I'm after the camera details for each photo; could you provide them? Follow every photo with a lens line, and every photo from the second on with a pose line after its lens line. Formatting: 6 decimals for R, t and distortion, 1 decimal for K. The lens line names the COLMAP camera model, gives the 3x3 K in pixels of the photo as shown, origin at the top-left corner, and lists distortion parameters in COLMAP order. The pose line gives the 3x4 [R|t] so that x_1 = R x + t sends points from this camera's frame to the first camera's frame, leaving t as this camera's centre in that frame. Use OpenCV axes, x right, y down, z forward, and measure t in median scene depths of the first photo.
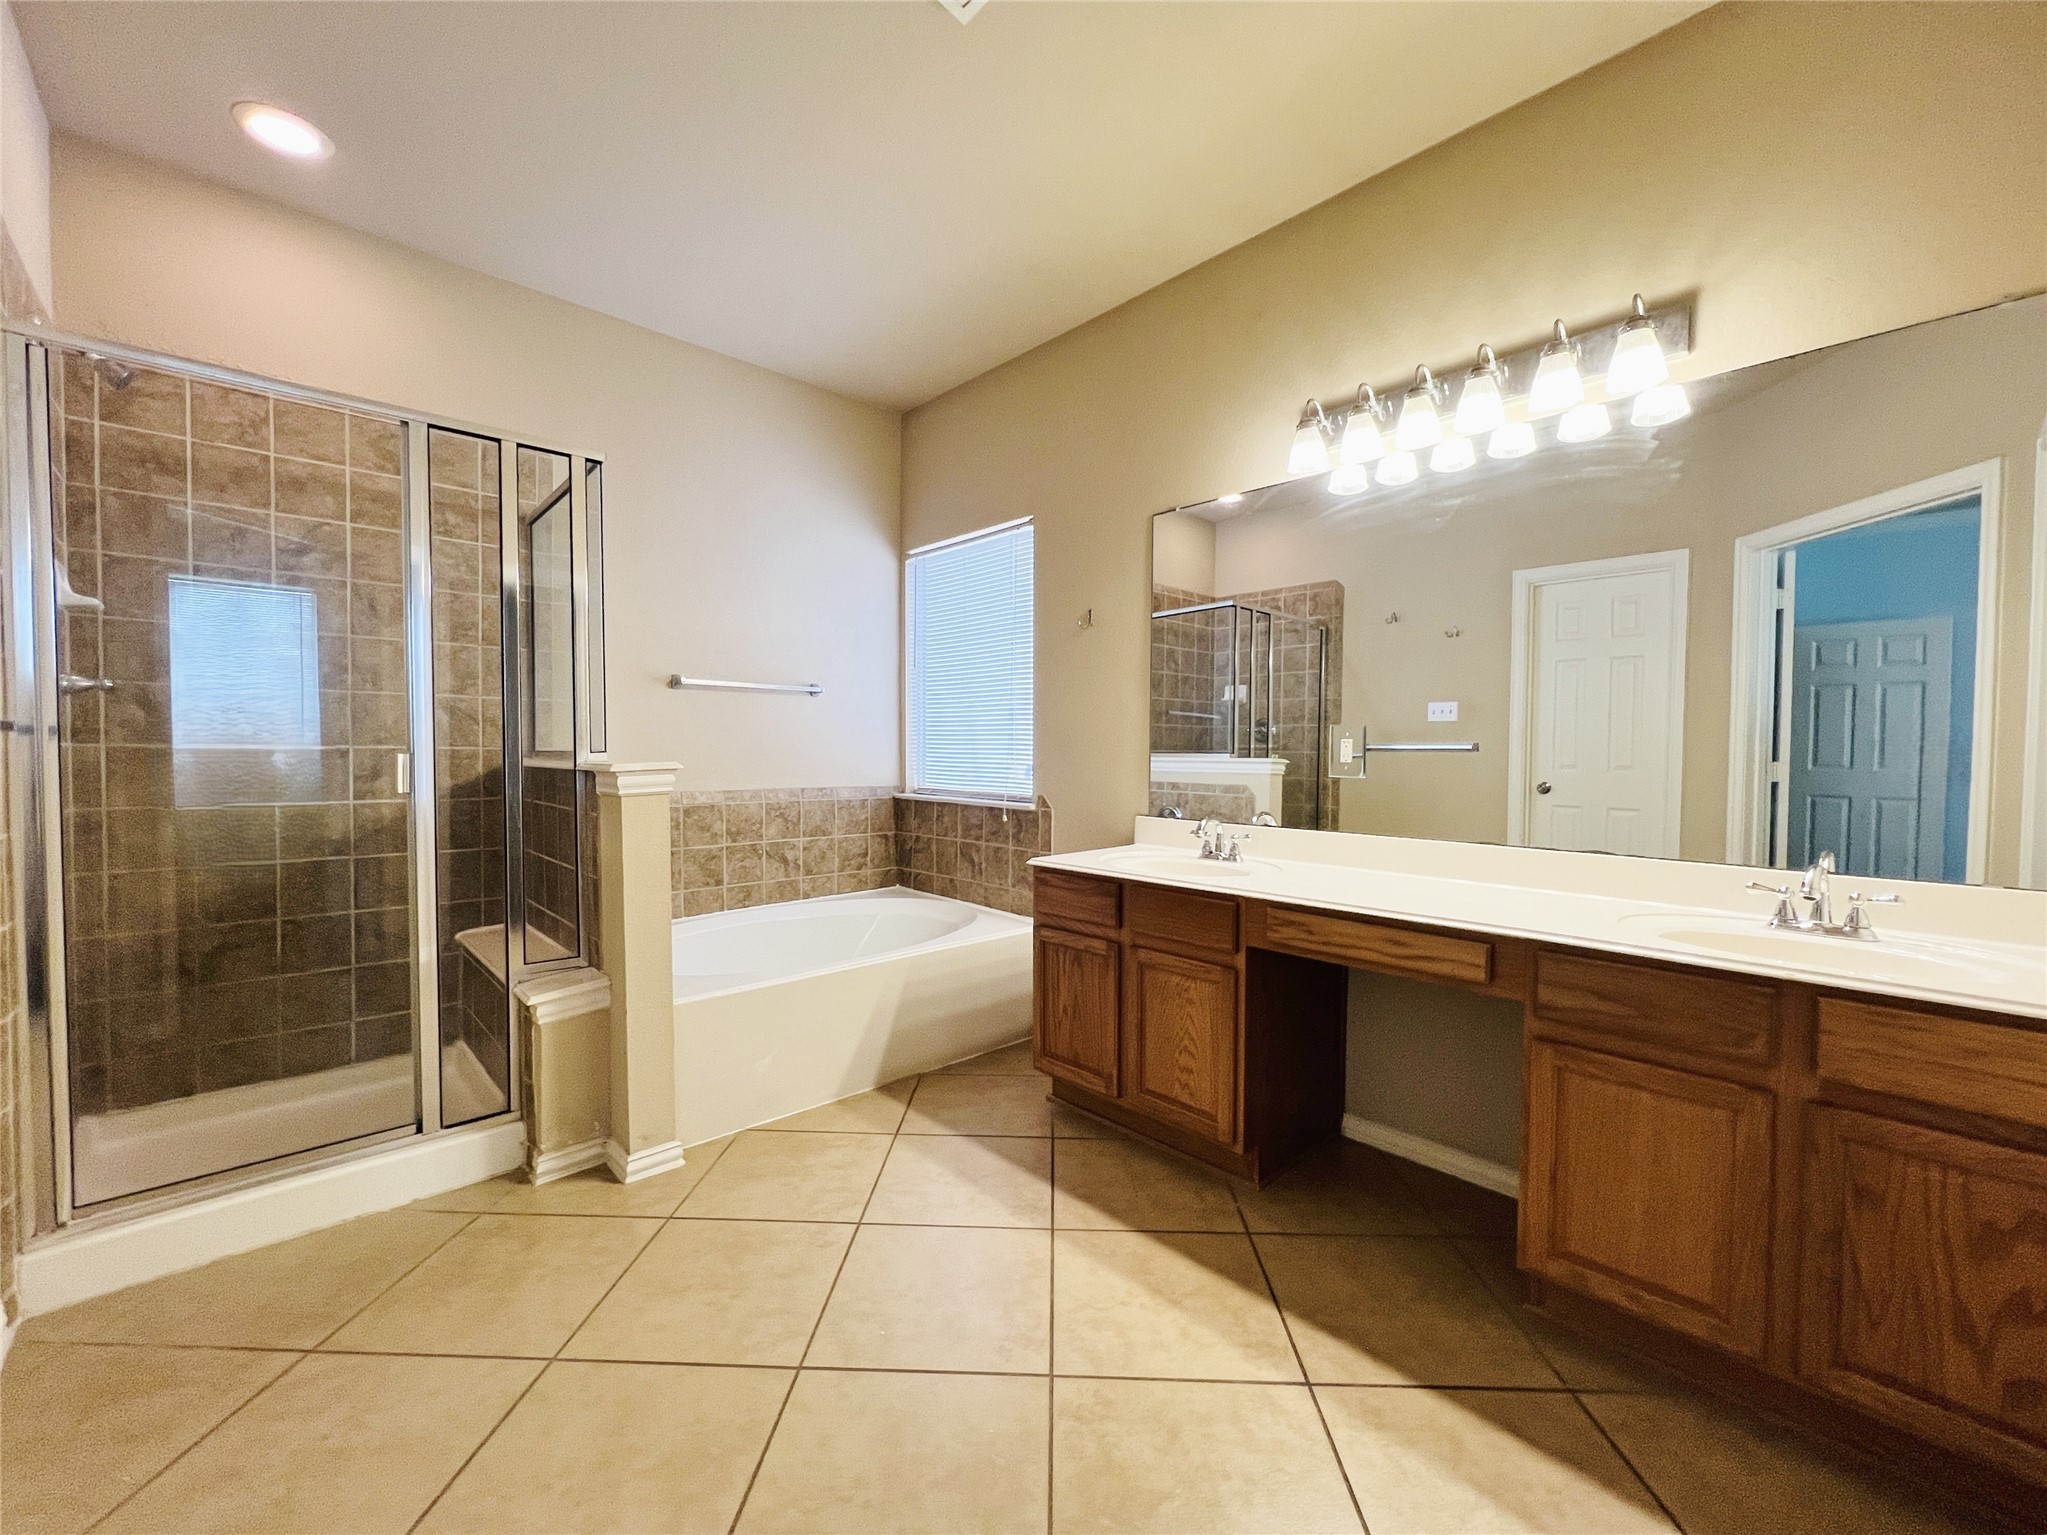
lens RADIAL K [[837.2, 0, 1035.0], [0, 837.2, 771.6], [0, 0, 1]] dist [0.005438, -0.000165]
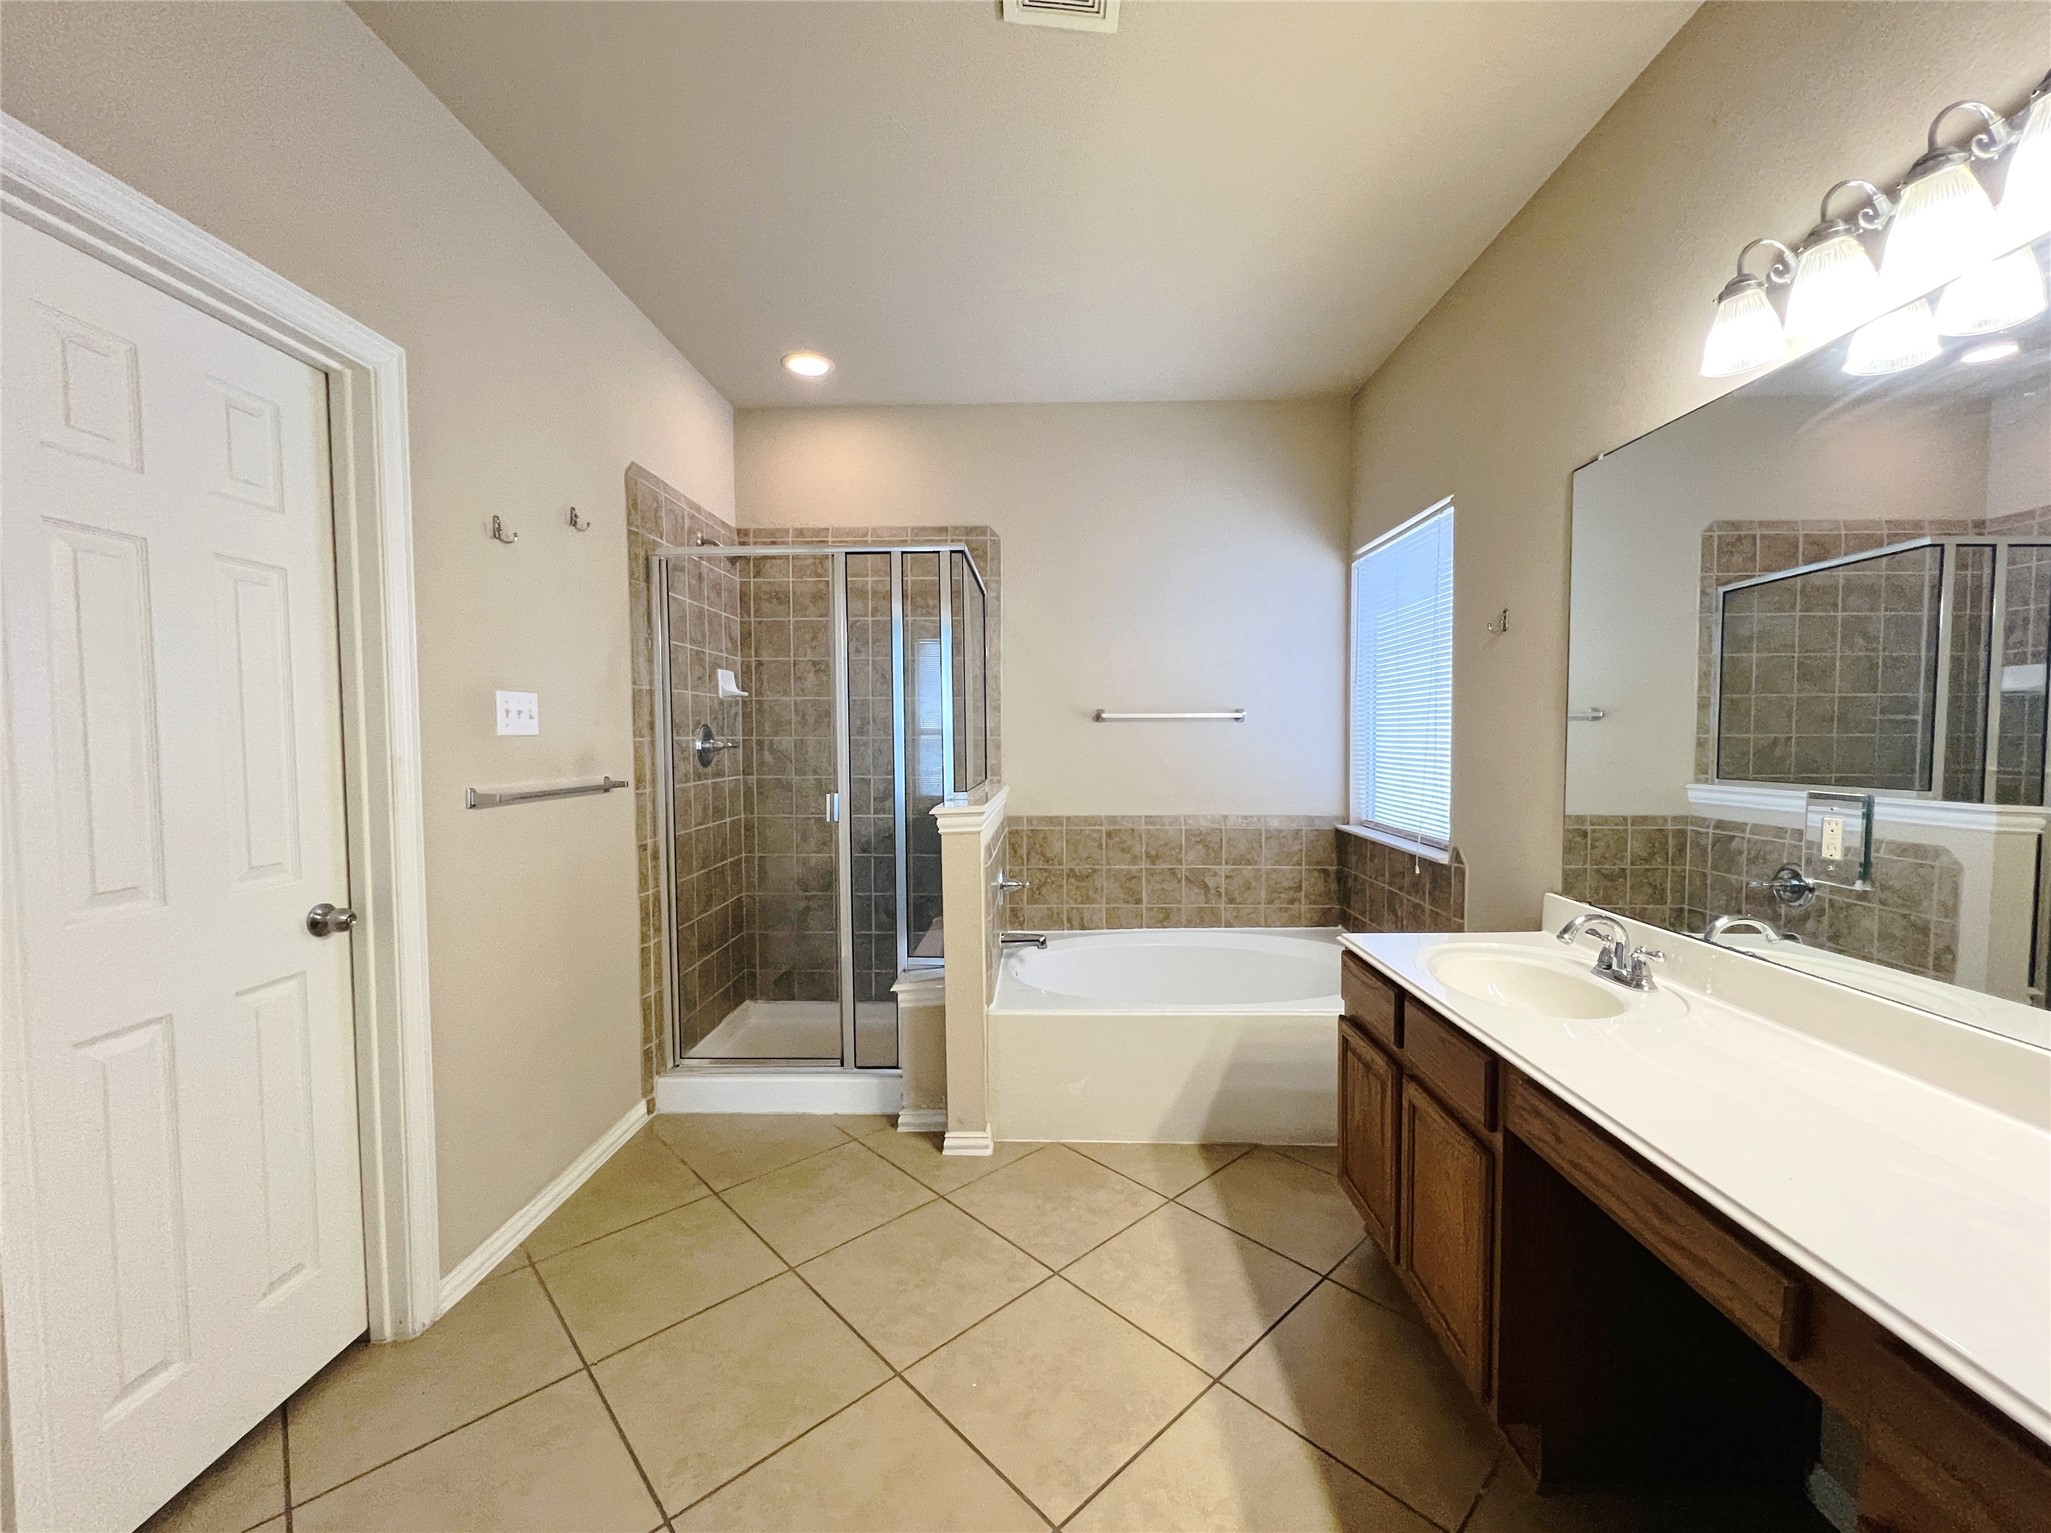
lens RADIAL K [[838.8, 0, 1030.7], [0, 838.8, 770.7], [0, 0, 1]] dist [0.005438, -0.000165]
pose [[0.706106, 0.022430, -0.707751, 0.343645], [-0.011086, 0.999726, 0.020623, -0.067357], [0.708019, -0.006716, 0.706161, 0.185660]]
